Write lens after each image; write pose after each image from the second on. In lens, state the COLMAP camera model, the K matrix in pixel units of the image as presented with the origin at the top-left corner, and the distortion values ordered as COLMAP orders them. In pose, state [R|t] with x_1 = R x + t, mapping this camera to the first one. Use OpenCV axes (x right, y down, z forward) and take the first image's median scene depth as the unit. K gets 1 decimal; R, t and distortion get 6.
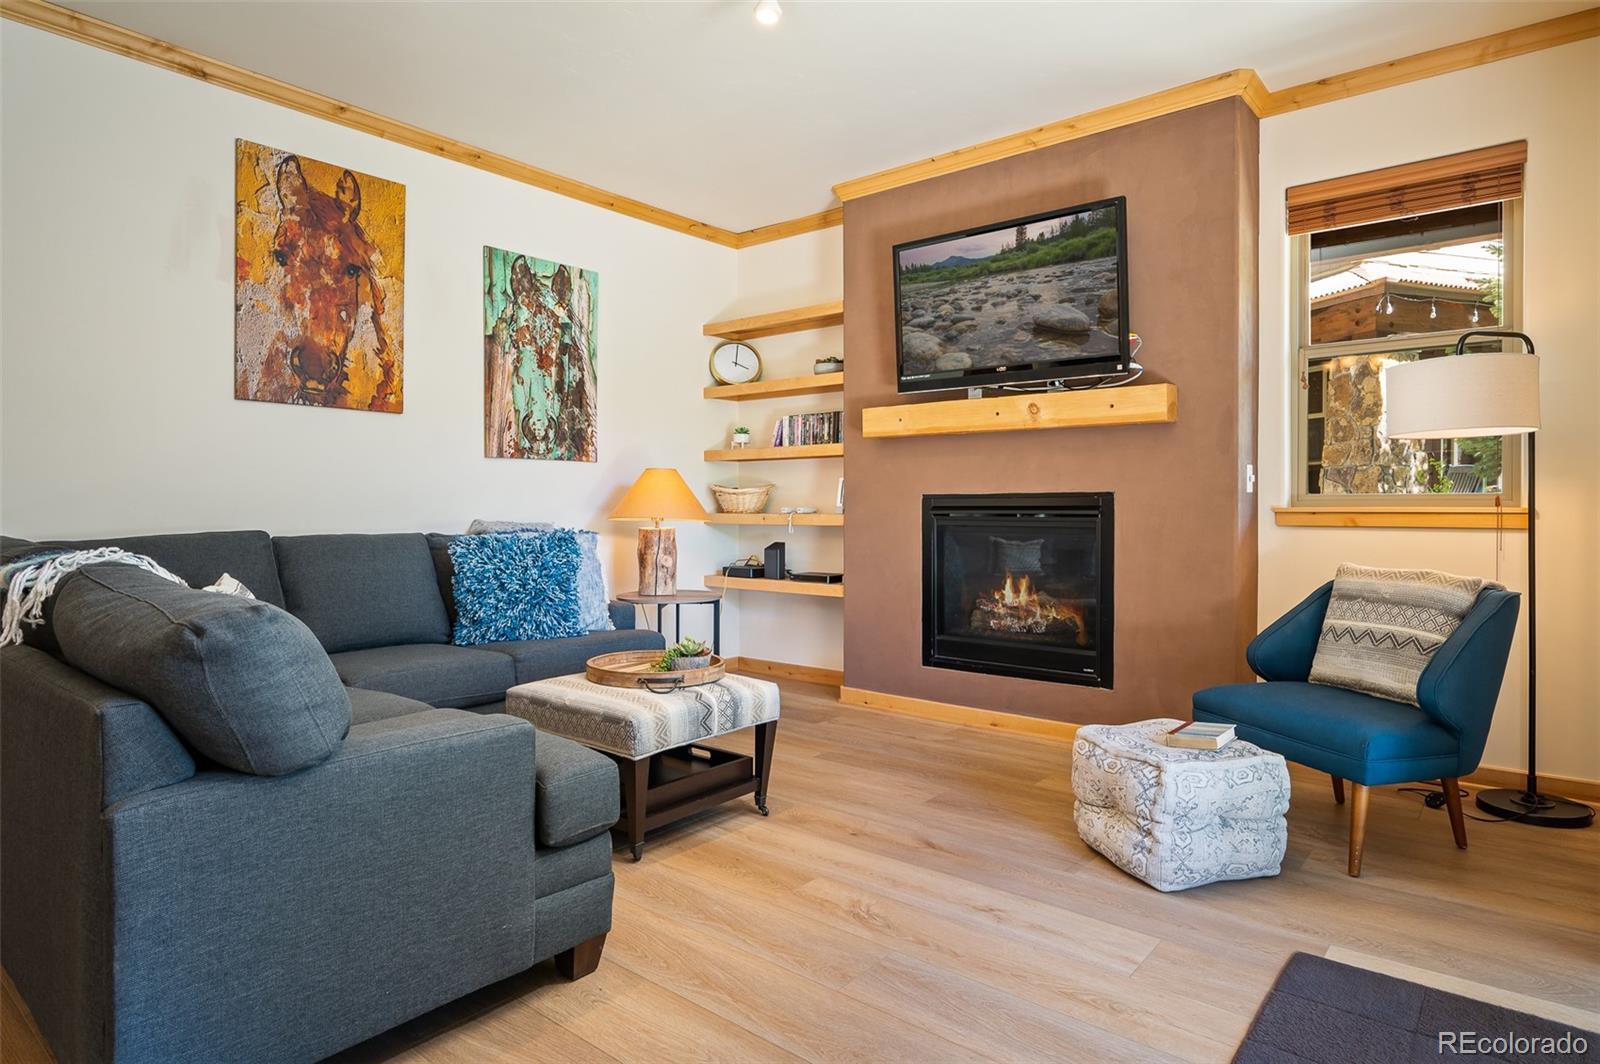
lens RADIAL K [[894.7, 0, 805.8], [0, 894.7, 508.5], [0, 0, 1]] dist [-0.003248, 0.001405]
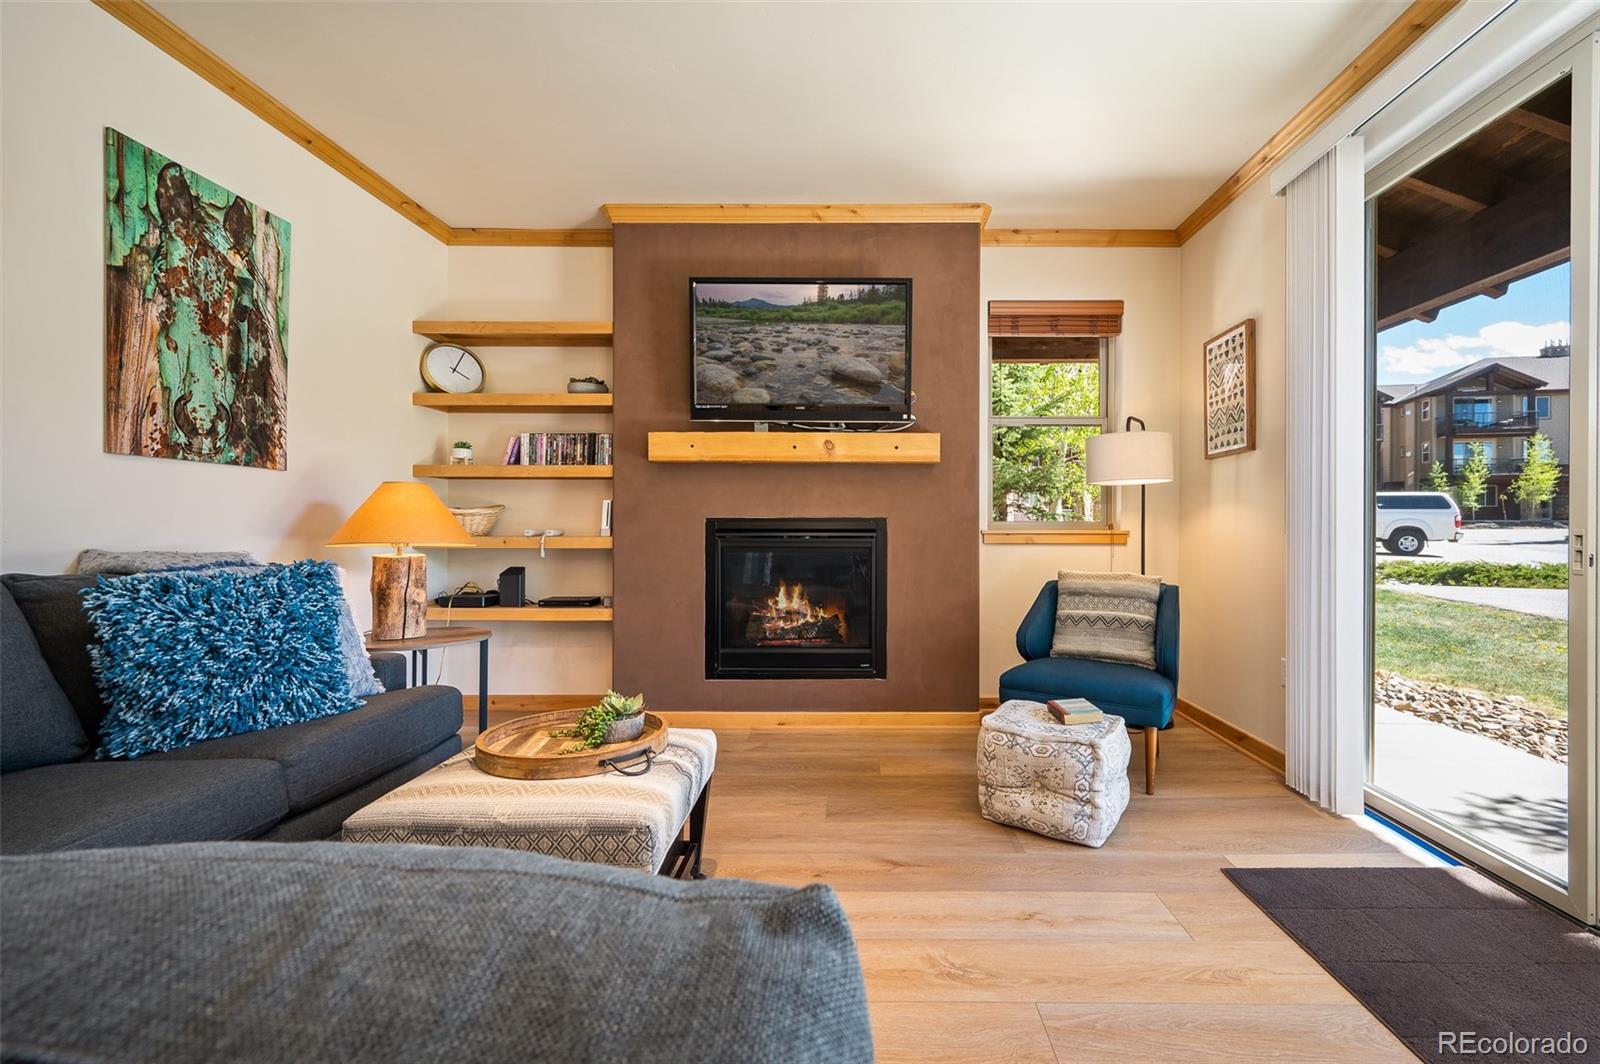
lens RADIAL K [[674.0, 0, 853.8], [0, 674.0, 522.9], [0, 0, 1]] dist [0.000204, 0.000708]
pose [[0.775967, 0.006305, 0.630742, -0.271379], [-0.000225, 0.999953, -0.009719, -0.002080], [-0.630773, 0.007399, 0.775932, 0.307428]]
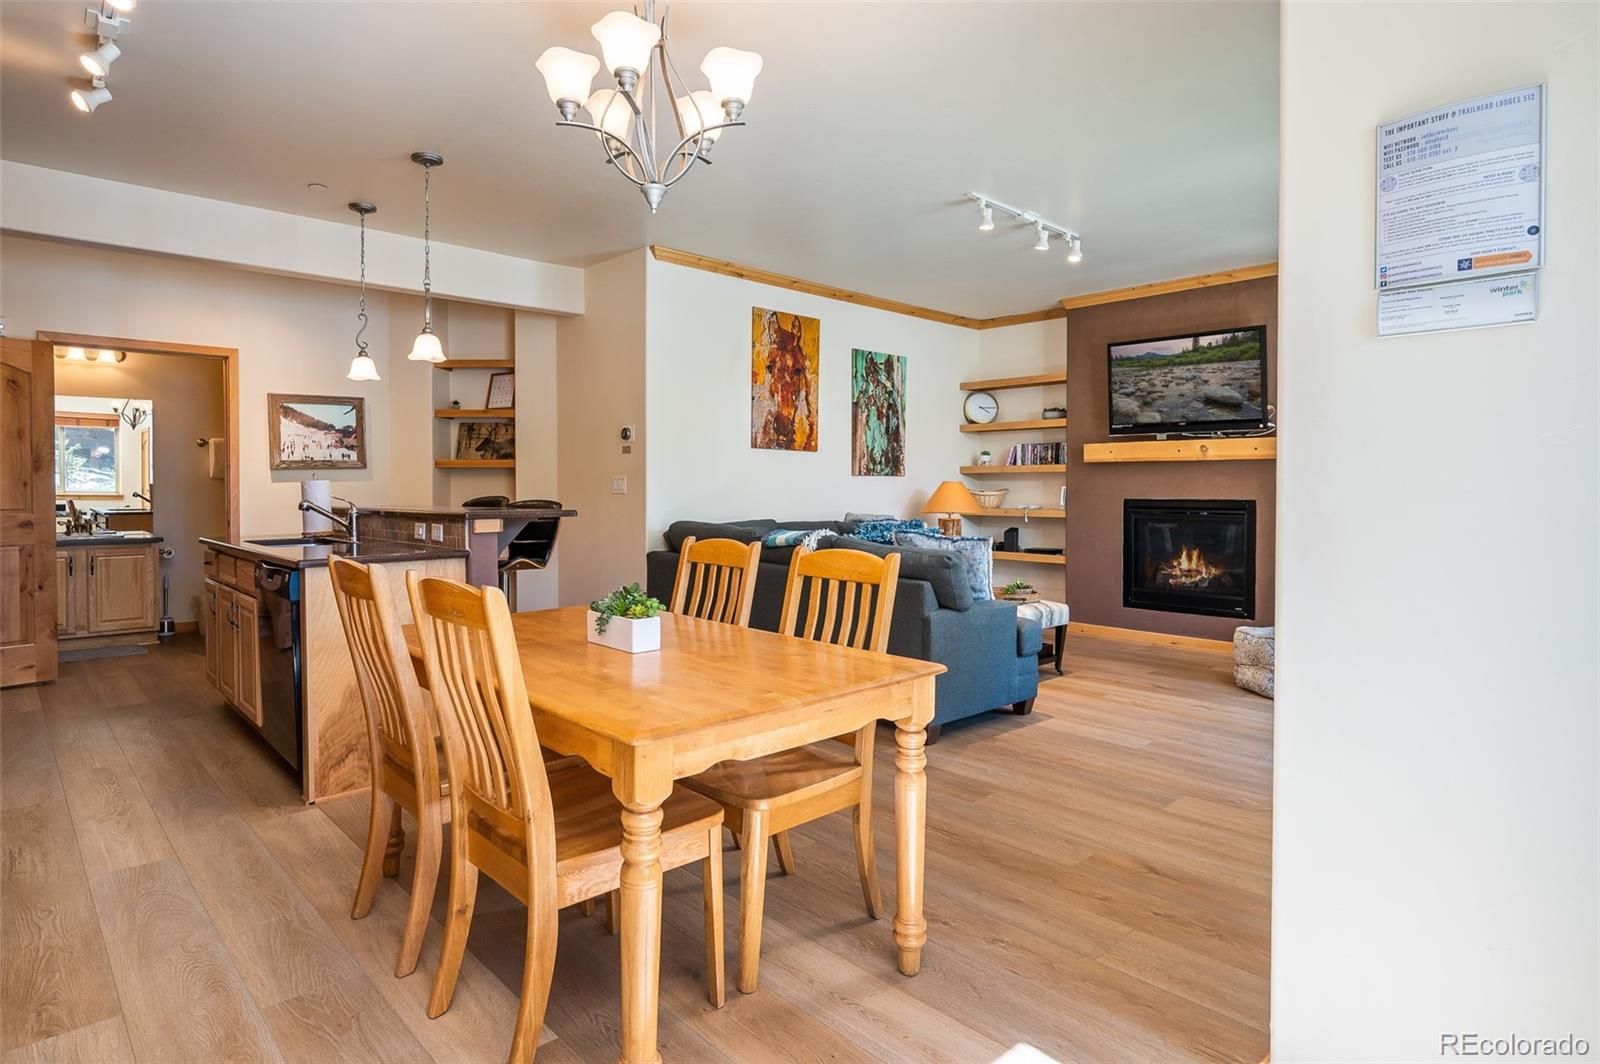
lens RADIAL K [[854.6, 0, 780.2], [0, 854.6, 493.7], [0, 0, 1]] dist [-0.009664, -0.000128]
pose [[0.989812, 0.005789, -0.142260, -0.291451], [-0.005589, 0.999983, 0.001802, -0.027604], [0.142267, -0.000988, 0.989828, -0.658635]]
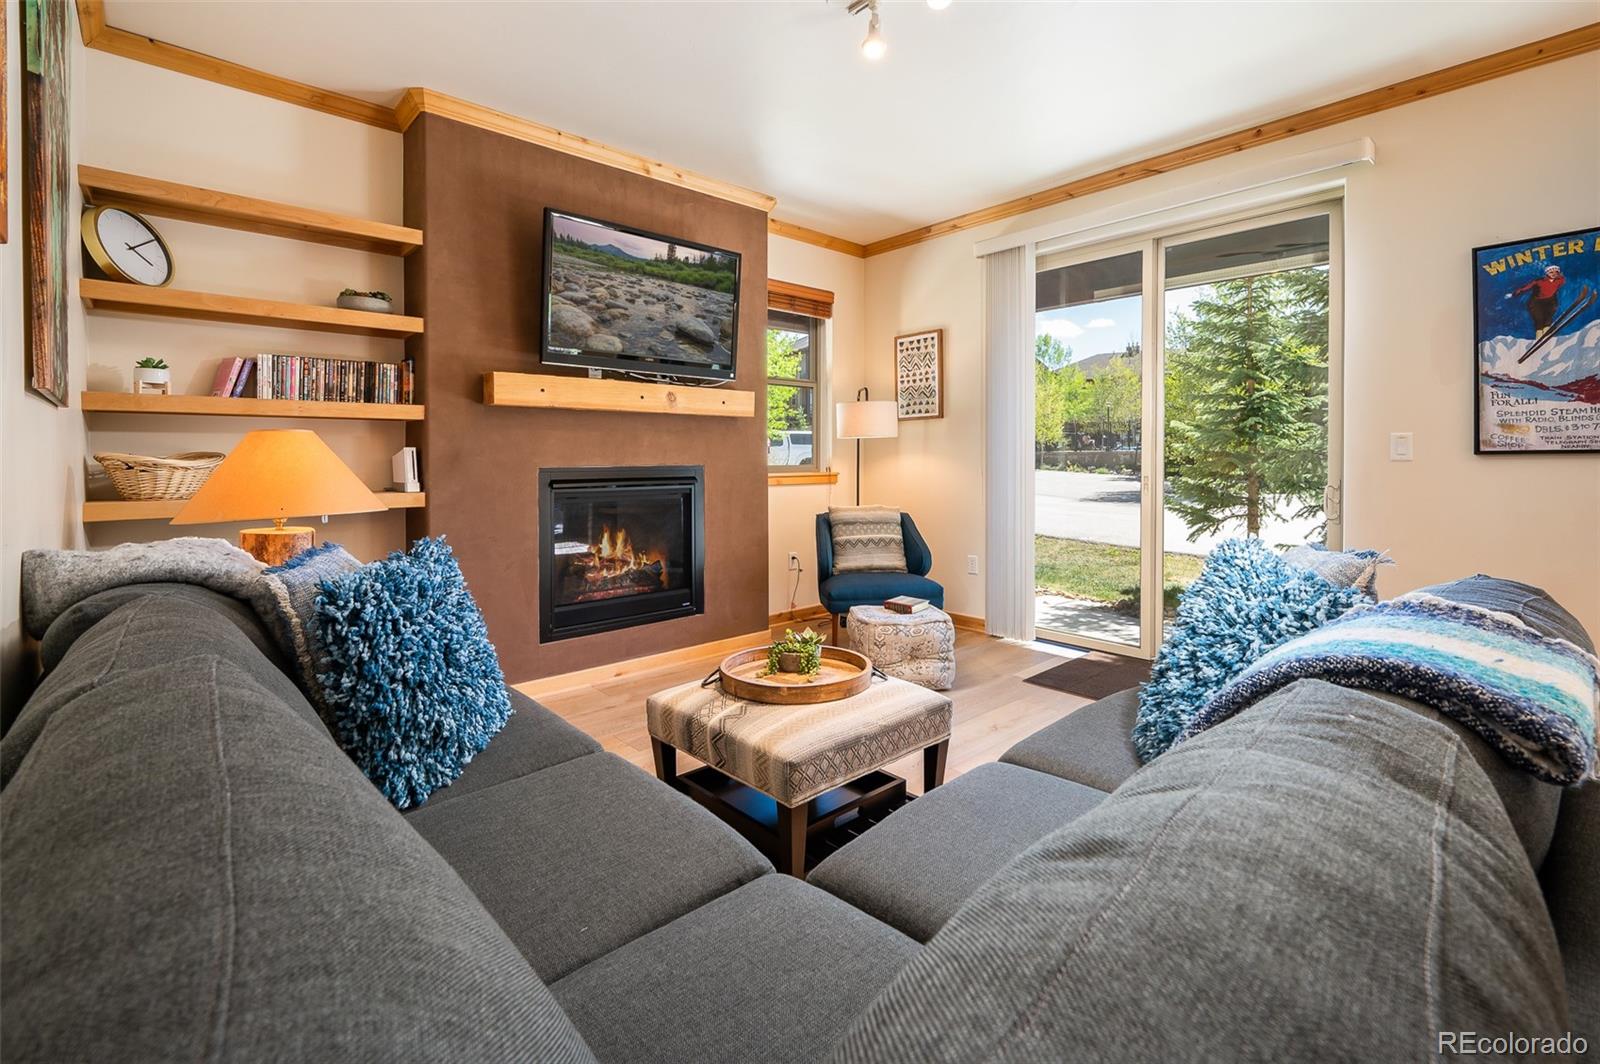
lens RADIAL K [[710.0, 0, 803.6], [0, 710.0, 456.9], [0, 0, 1]] dist [0.005097, 0.000635]
pose [[0.151433, 0.001215, 0.988467, -0.674543], [0.007250, 0.999971, -0.002340, -0.027068], [-0.988441, 0.007521, 0.151420, 0.683836]]
